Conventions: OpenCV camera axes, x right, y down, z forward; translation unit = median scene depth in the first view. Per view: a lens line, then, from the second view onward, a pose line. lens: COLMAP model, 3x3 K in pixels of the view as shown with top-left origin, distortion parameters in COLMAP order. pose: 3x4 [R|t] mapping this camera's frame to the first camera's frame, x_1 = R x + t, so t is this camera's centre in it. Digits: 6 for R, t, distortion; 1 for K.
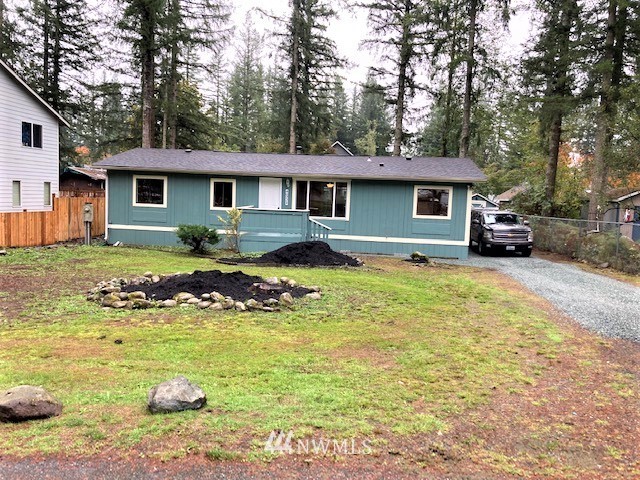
lens RADIAL K [[520.5, 0, 320.0], [0, 520.5, 240.0], [0, 0, 1]] dist [-0.000768, -0.001828]
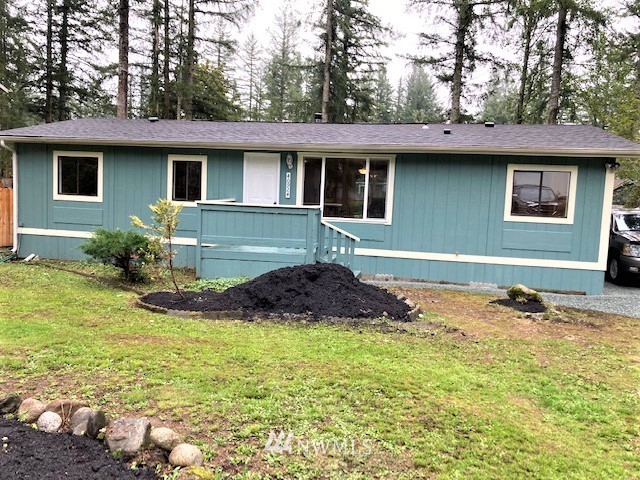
lens RADIAL K [[520.5, 0, 320.0], [0, 520.5, 240.0], [0, 0, 1]] dist [-0.000768, -0.001828]
pose [[0.996552, 0.009554, -0.082421, 0.022349], [-0.009556, 0.999954, 0.000367, -0.018066], [0.082420, 0.000422, 0.996598, 0.382480]]
